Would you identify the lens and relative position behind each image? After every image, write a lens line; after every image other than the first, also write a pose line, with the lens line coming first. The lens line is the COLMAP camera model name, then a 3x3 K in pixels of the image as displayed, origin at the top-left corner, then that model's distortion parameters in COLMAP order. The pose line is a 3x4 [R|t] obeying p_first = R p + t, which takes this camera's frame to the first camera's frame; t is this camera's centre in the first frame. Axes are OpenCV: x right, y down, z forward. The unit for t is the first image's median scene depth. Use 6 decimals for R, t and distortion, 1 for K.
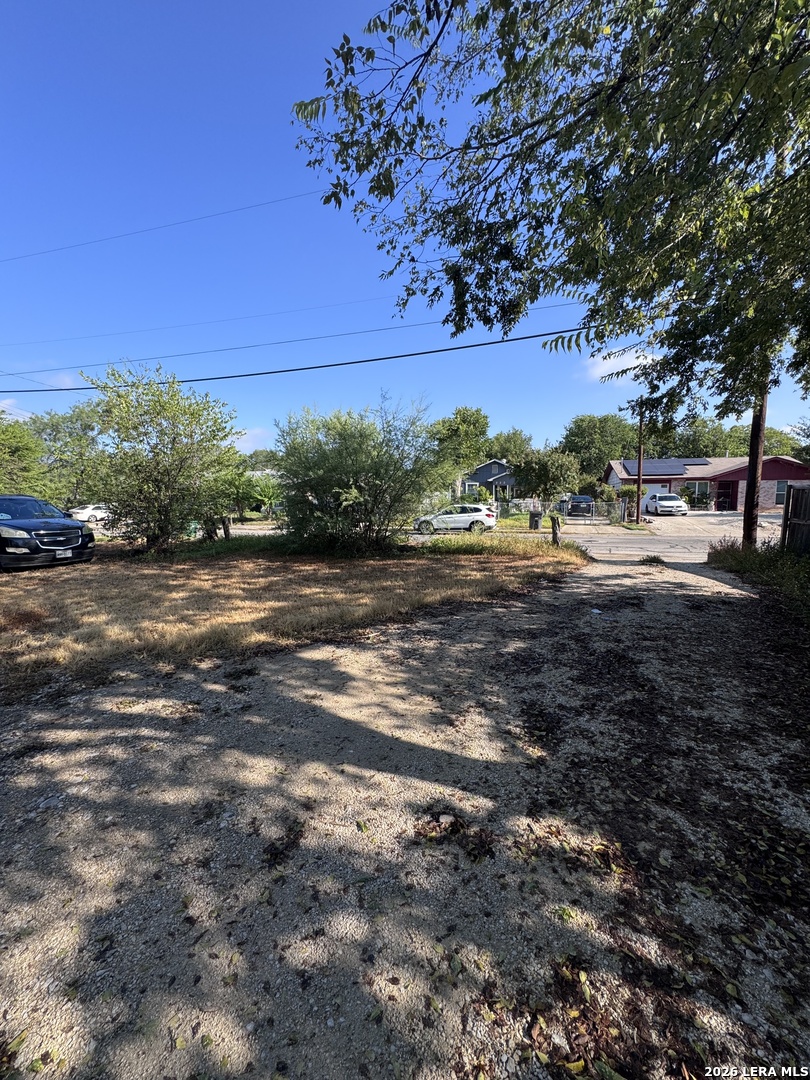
lens RADIAL K [[429.6, 0, 405.0], [0, 429.6, 540.0], [0, 0, 1]] dist [0.001051, -0.000035]
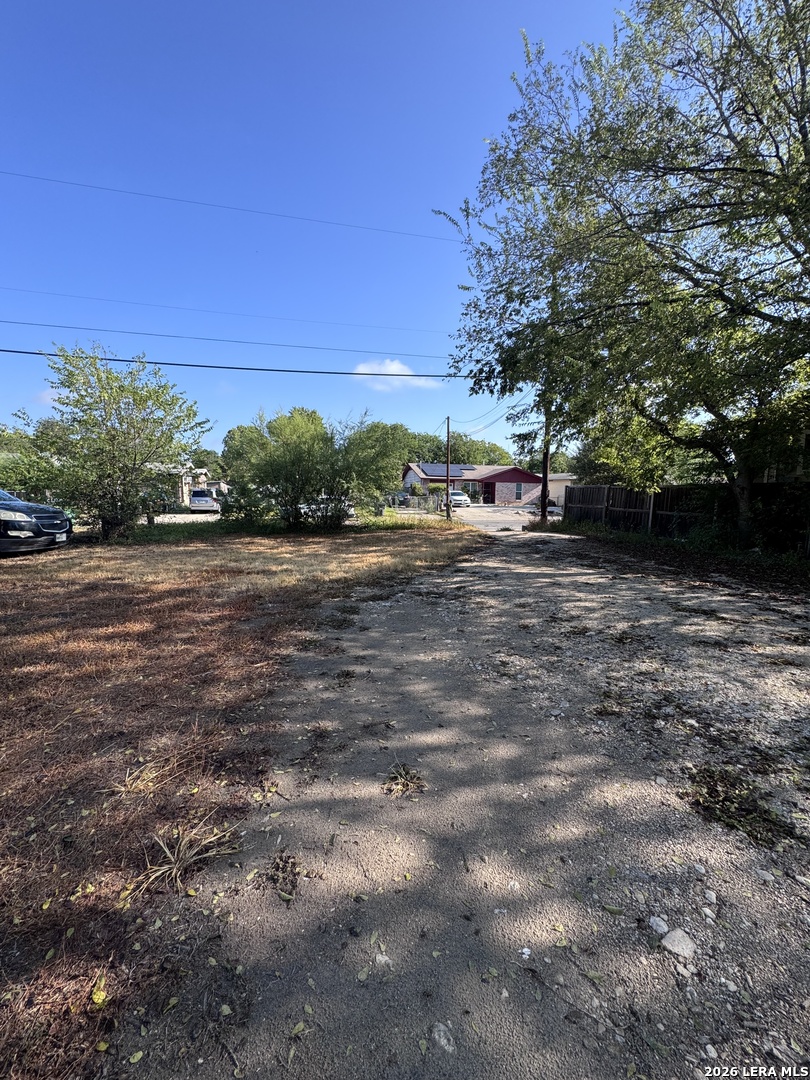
lens RADIAL K [[429.6, 0, 405.0], [0, 429.6, 540.0], [0, 0, 1]] dist [0.001051, -0.000035]
pose [[0.866233, -0.037368, 0.498241, -0.577650], [0.032063, 0.999301, 0.019202, 0.042443], [-0.498610, -0.000659, 0.866826, -0.223562]]
